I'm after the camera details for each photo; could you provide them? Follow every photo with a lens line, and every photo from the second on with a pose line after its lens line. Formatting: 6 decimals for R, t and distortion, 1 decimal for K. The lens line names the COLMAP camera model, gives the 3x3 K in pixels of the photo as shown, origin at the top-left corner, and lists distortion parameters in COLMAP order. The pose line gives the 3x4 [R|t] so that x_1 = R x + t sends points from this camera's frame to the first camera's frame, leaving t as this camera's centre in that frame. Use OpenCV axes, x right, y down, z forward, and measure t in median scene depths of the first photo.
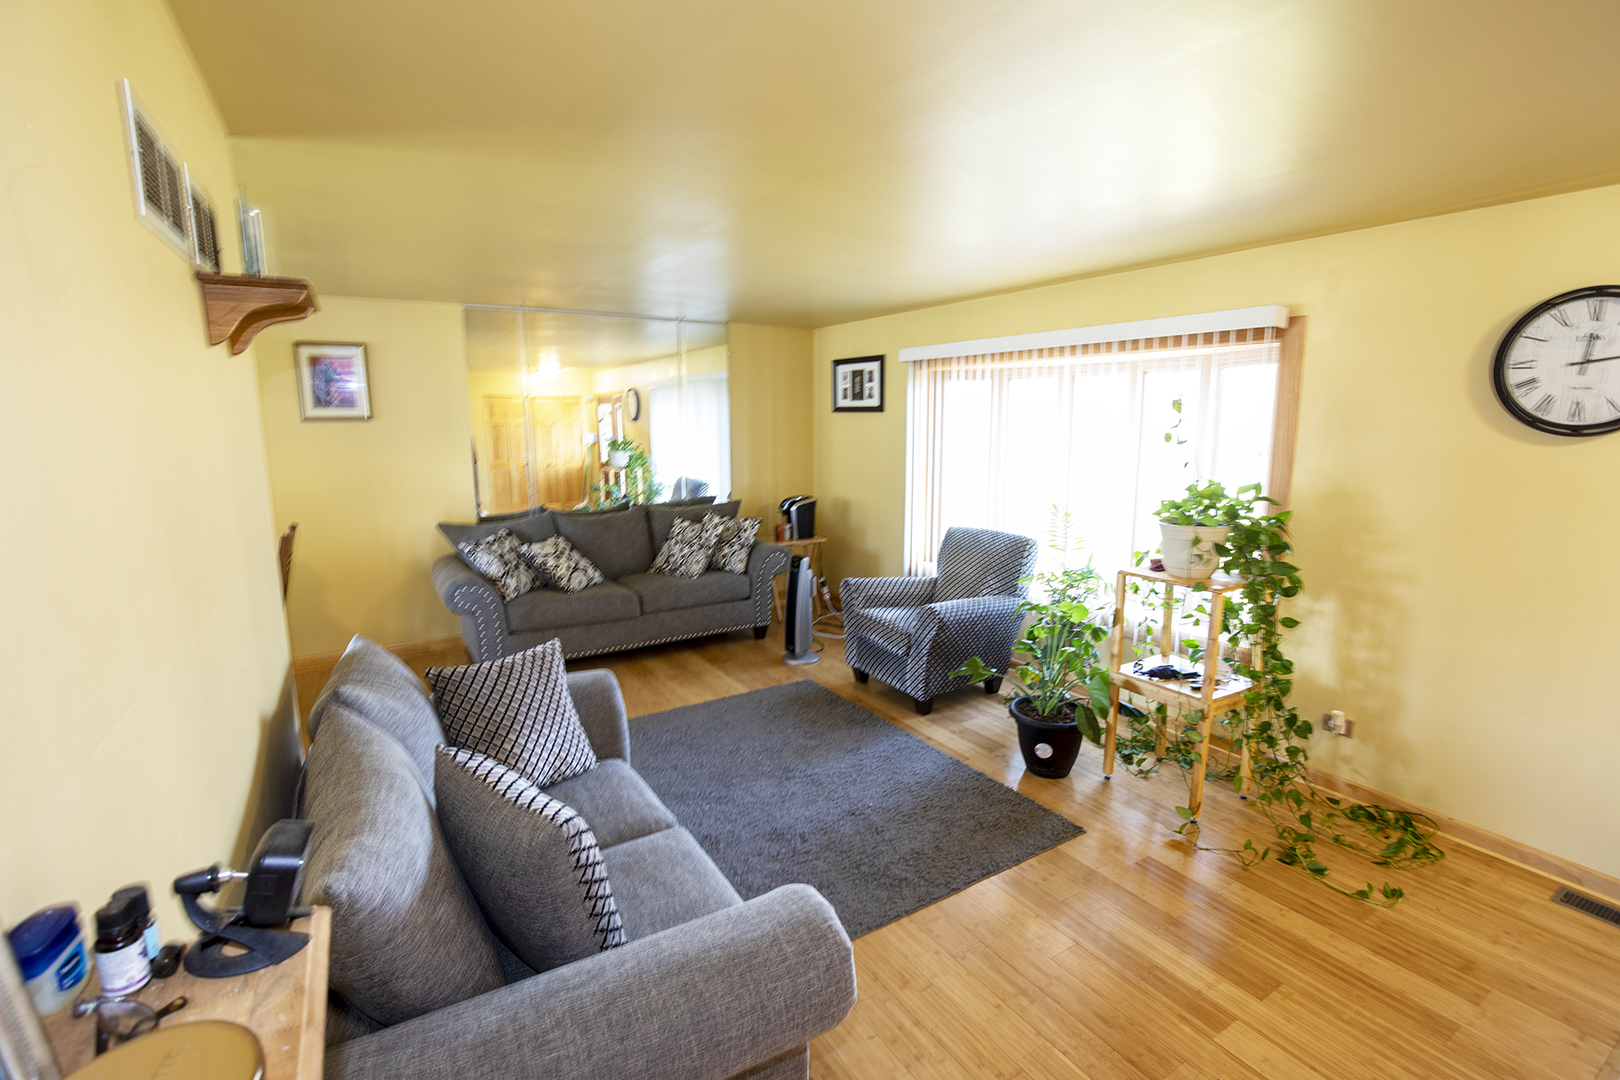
lens RADIAL K [[740.6, 0, 799.5], [0, 740.6, 532.4], [0, 0, 1]] dist [-0.029795, 0.002069]
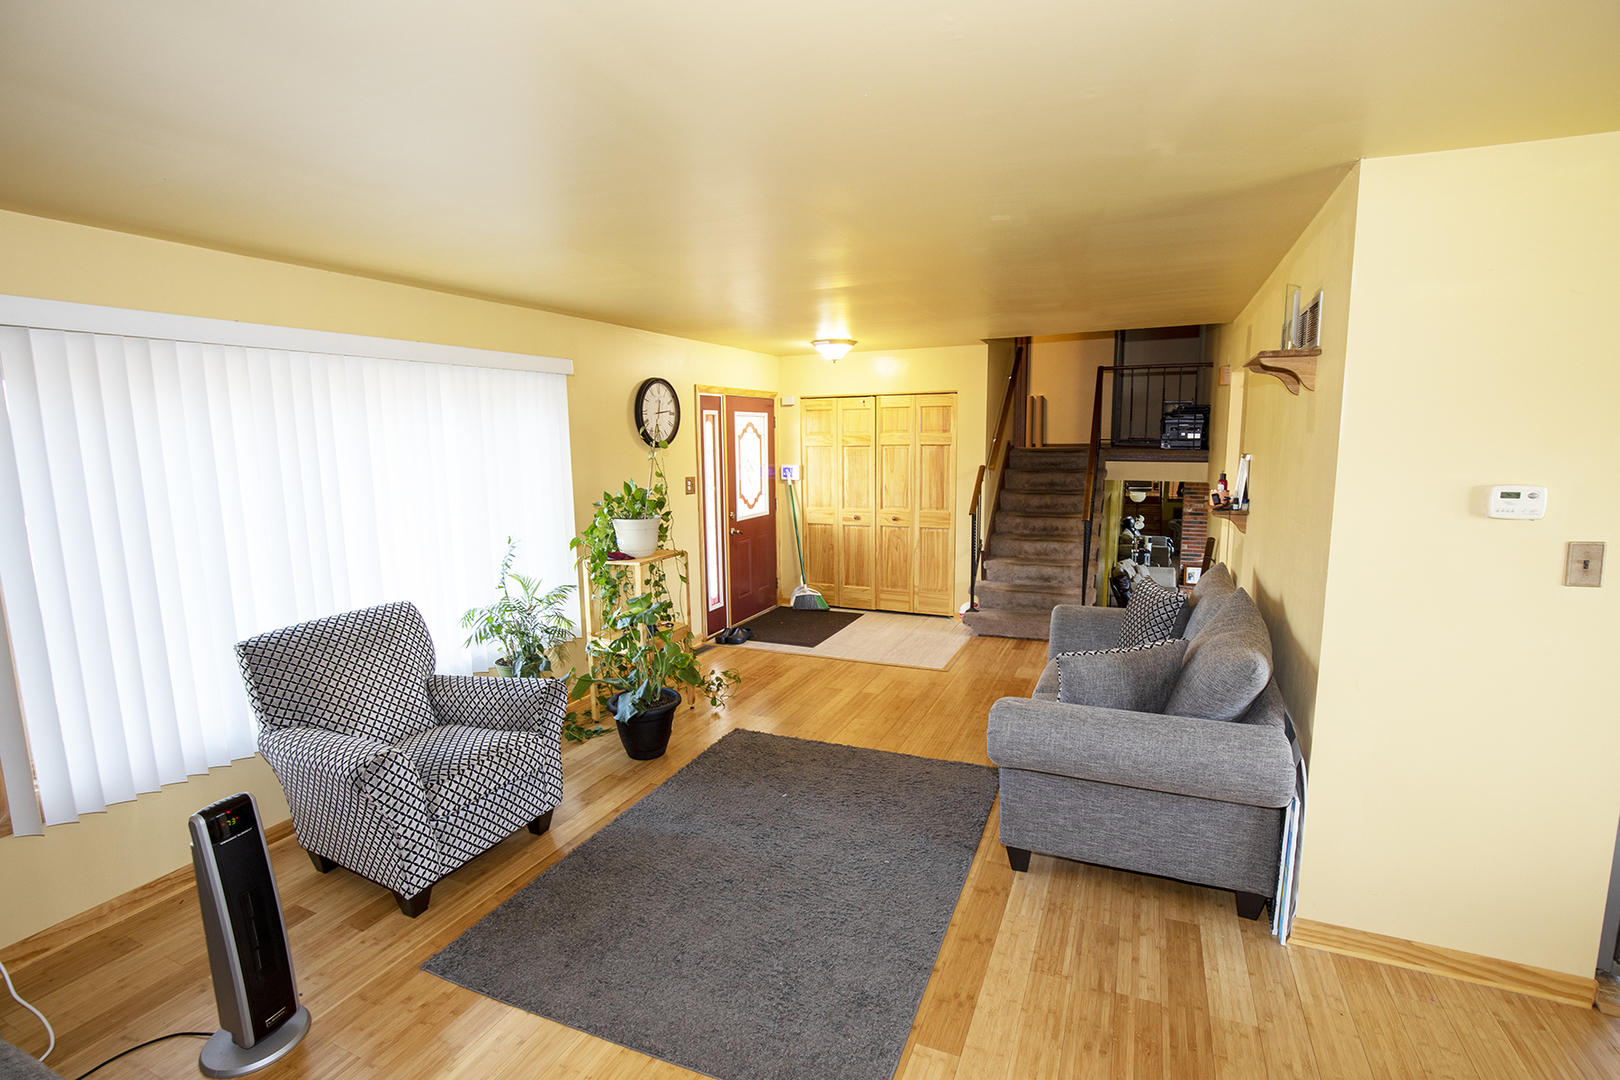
lens RADIAL K [[740.6, 0, 814.2], [0, 740.6, 545.3], [0, 0, 1]] dist [-0.029795, 0.002069]
pose [[-0.570128, -0.102498, 0.815137, -1.006677], [0.152848, 0.961631, 0.227825, -0.288498], [-0.807213, 0.254481, -0.532586, 1.899895]]
